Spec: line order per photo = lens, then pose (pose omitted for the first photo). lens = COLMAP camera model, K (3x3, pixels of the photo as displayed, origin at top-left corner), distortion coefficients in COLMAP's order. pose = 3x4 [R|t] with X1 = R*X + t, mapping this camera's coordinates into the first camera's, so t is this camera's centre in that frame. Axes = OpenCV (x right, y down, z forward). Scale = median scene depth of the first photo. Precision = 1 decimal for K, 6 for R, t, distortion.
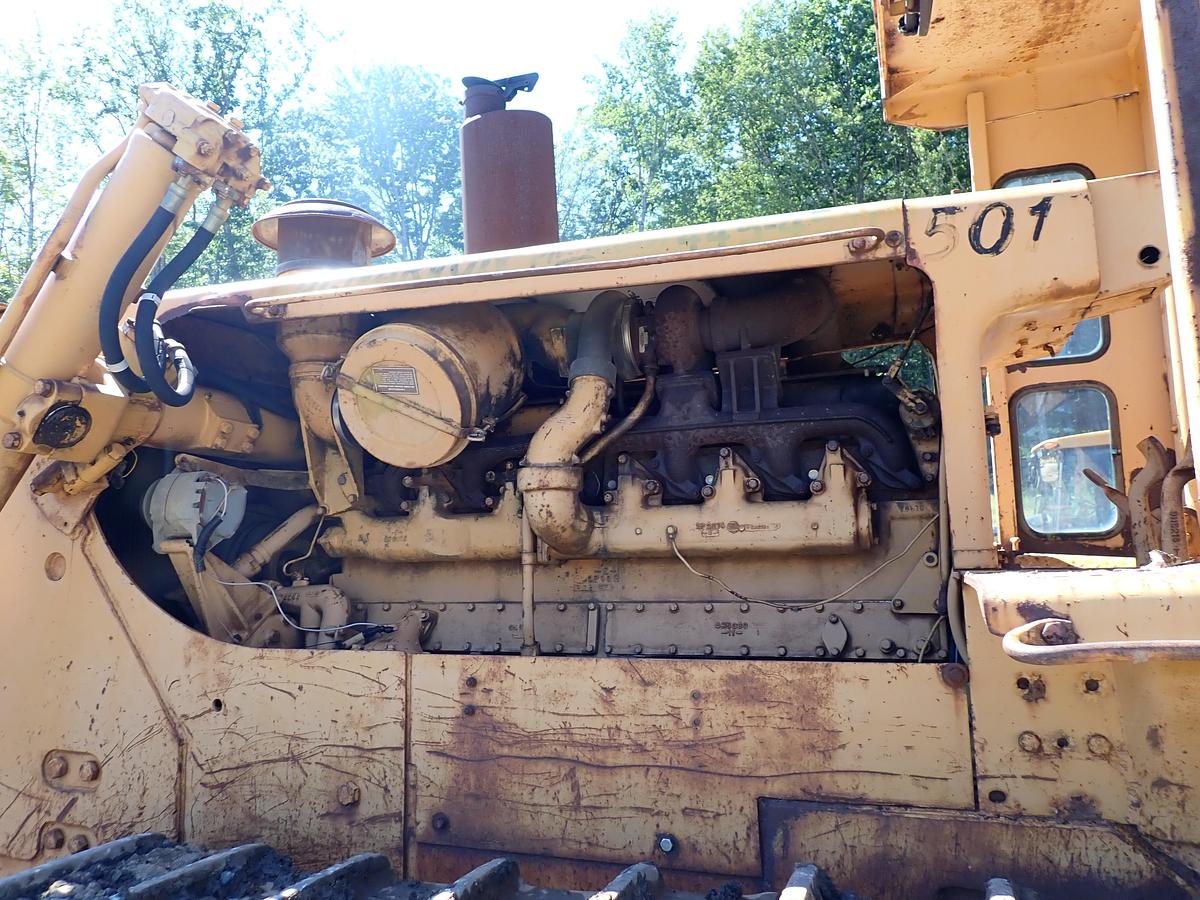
lens RADIAL K [[895.4, 0, 597.9], [0, 895.4, 440.6], [0, 0, 1]] dist [-0.011109, -0.006137]
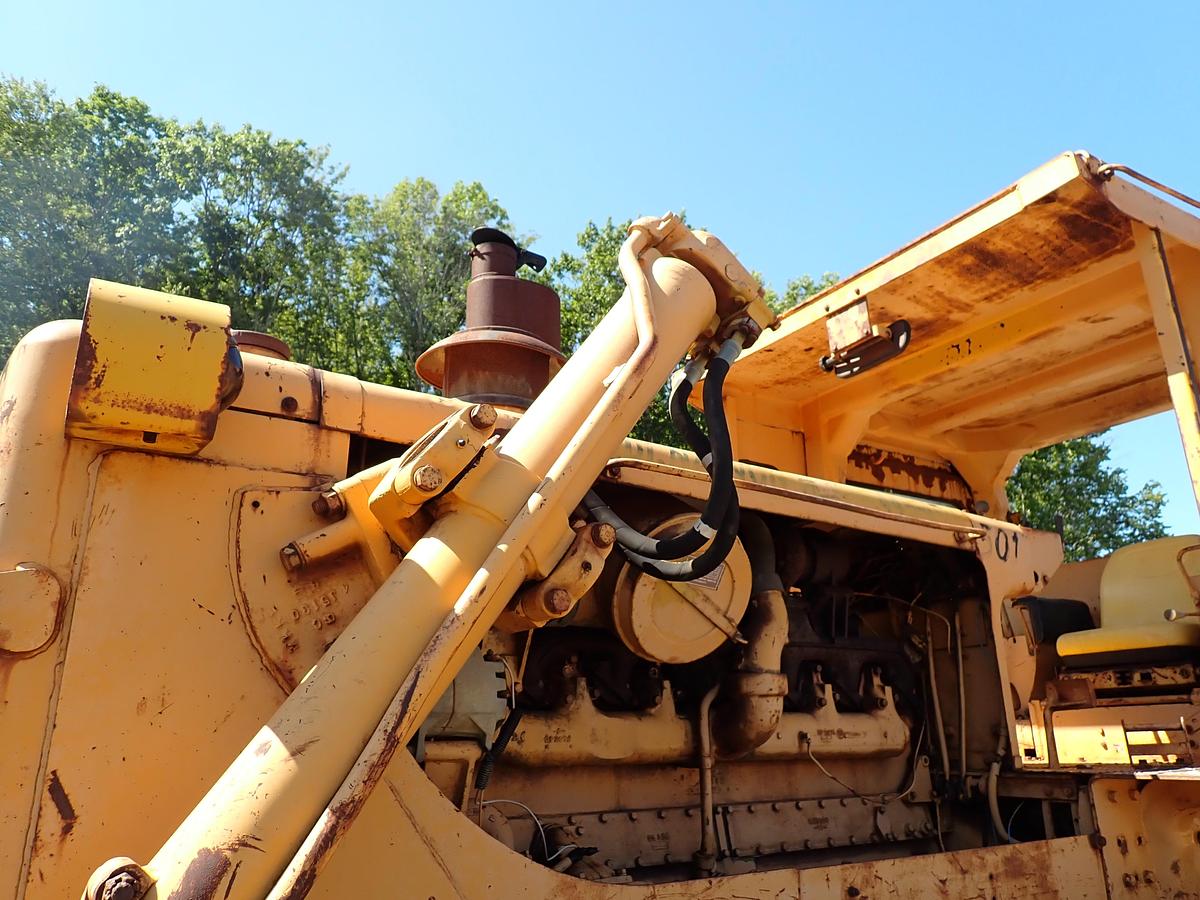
lens RADIAL K [[895.2, 0, 609.4], [0, 895.2, 426.3], [0, 0, 1]] dist [-0.007269, -0.005693]
pose [[0.606390, 0.268685, 0.748398, -1.070157], [-0.111091, 0.960578, -0.254849, 0.039982], [-0.787369, 0.071397, 0.612334, 0.476041]]
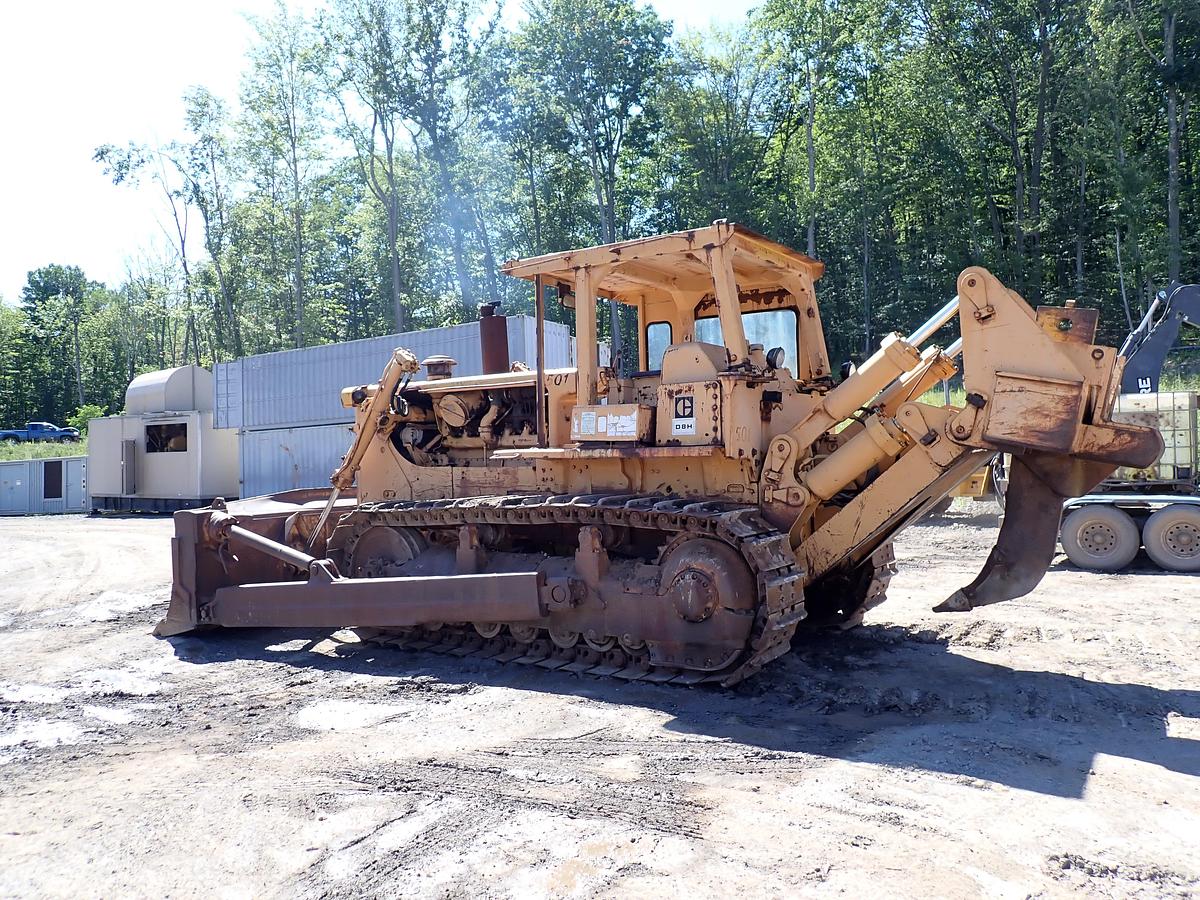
lens RADIAL K [[889.3, 0, 592.9], [0, 889.3, 446.9], [0, 0, 1]] dist [0.008394, 0.004364]
pose [[0.968745, -0.003927, -0.248029, 1.554318], [0.037770, 0.990551, 0.131841, -0.432039], [0.245167, -0.137088, 0.959739, -3.096630]]
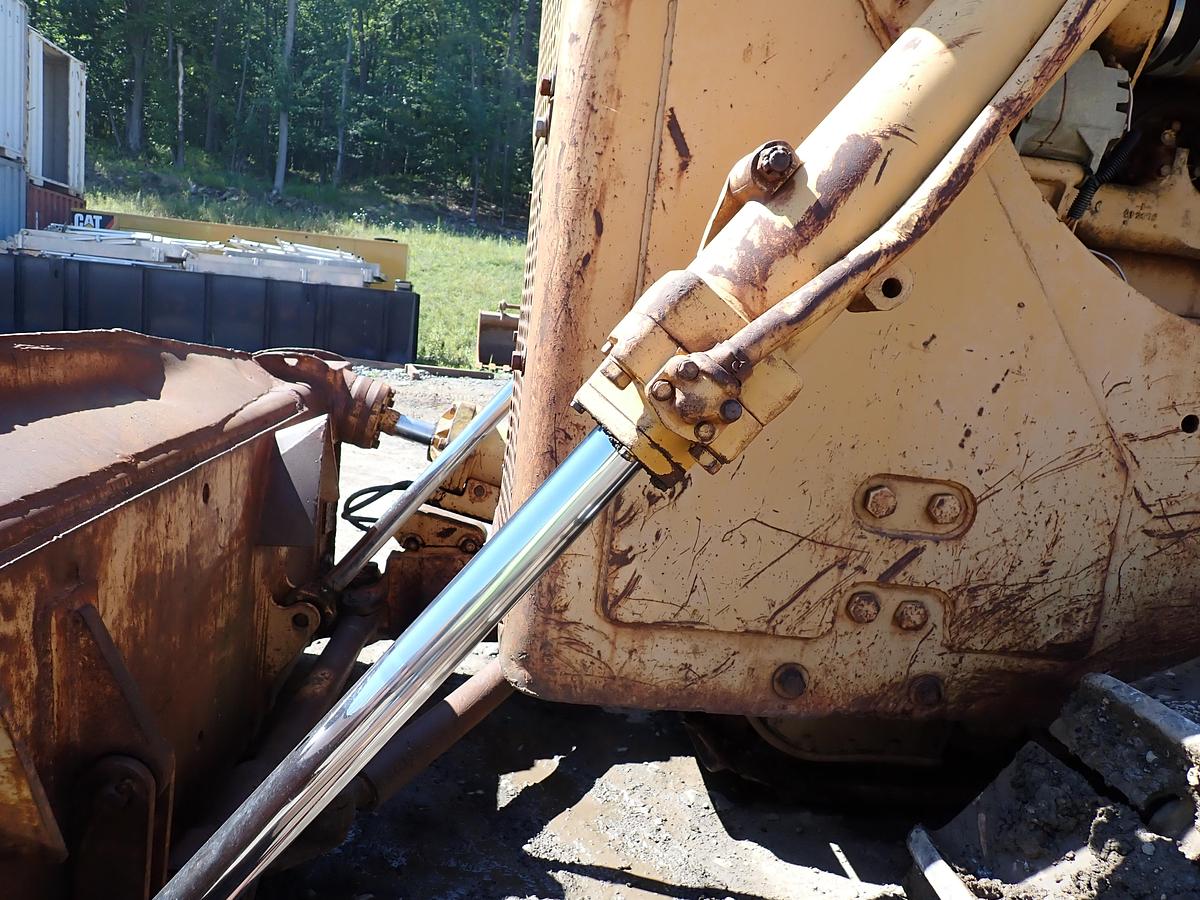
lens RADIAL K [[894.7, 0, 599.6], [0, 894.7, 435.4], [0, 0, 1]] dist [0.002696, -0.000380]
pose [[0.893895, 0.060461, 0.444181, -1.088209], [-0.186620, 0.951108, 0.246103, 0.212743], [-0.407584, -0.302884, 0.861474, 0.571305]]
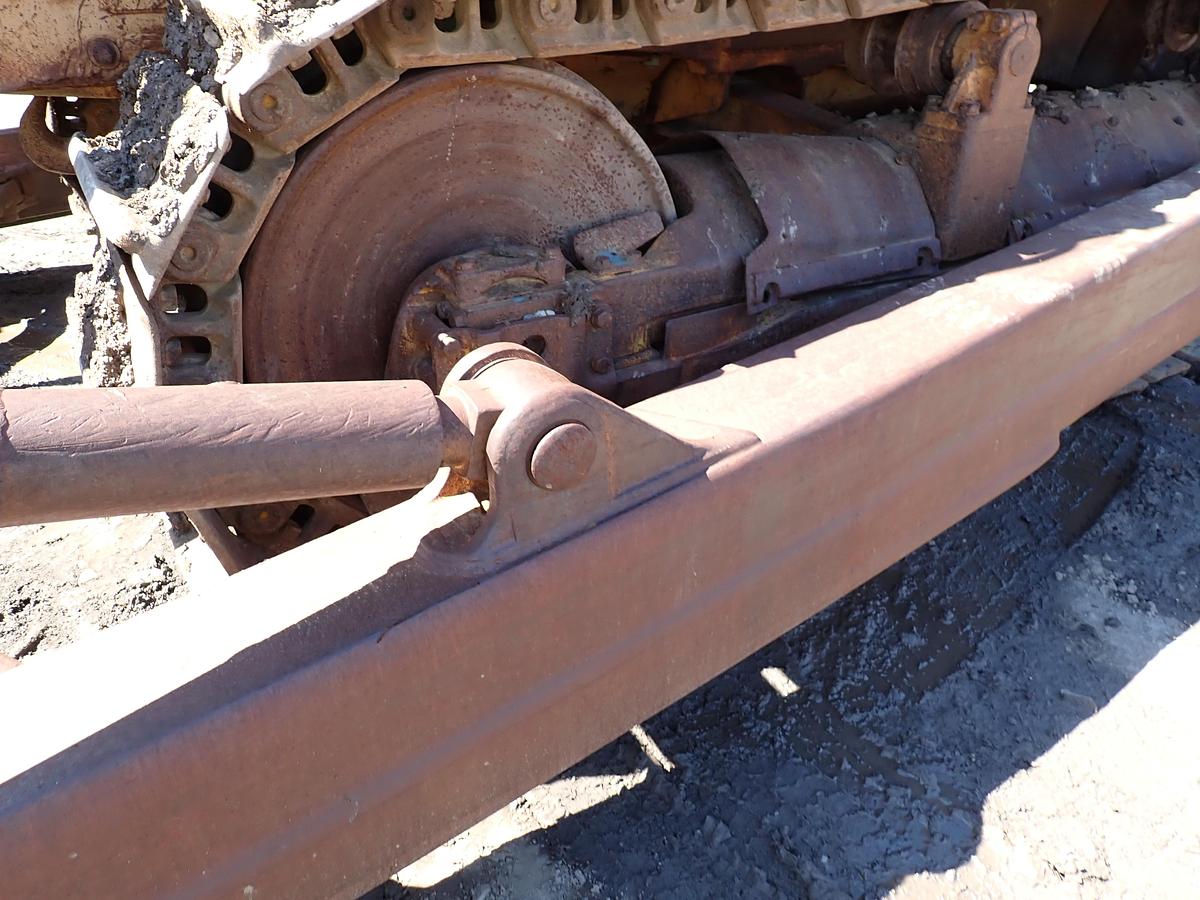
lens RADIAL K [[889.9, 0, 603.3], [0, 889.9, 443.5], [0, 0, 1]] dist [-0.000089, 0.004059]
pose [[0.611935, -0.373488, 0.697168, -0.994389], [-0.131158, 0.821352, 0.555139, 0.288856], [-0.779957, -0.431148, 0.453628, 0.088701]]
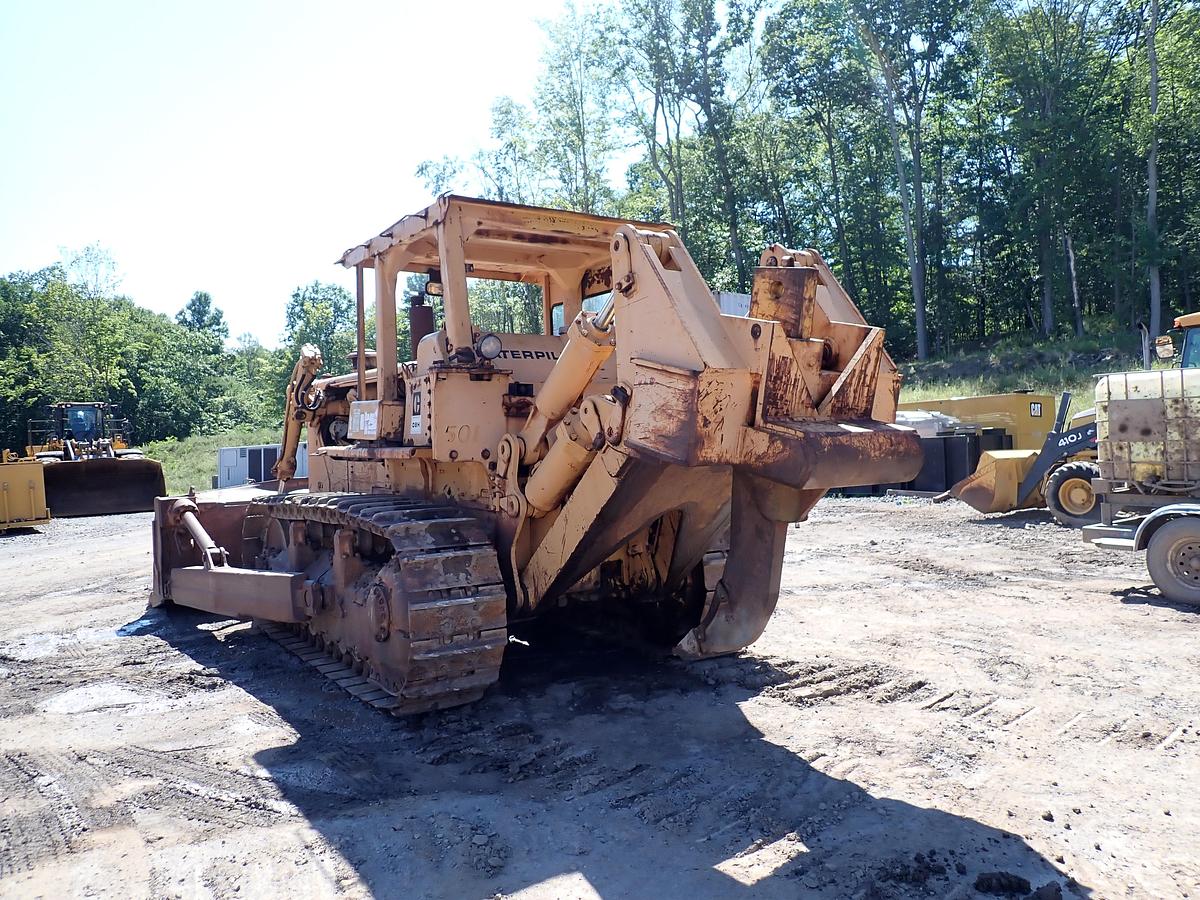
lens RADIAL K [[880.4, 0, 576.8], [0, 880.4, 449.5], [0, 0, 1]] dist [0.004231, 0.001074]
pose [[0.794525, 0.010872, -0.607134, 3.345479], [0.090659, 0.986510, 0.136306, -0.331480], [0.600425, -0.163341, 0.782821, -1.818871]]
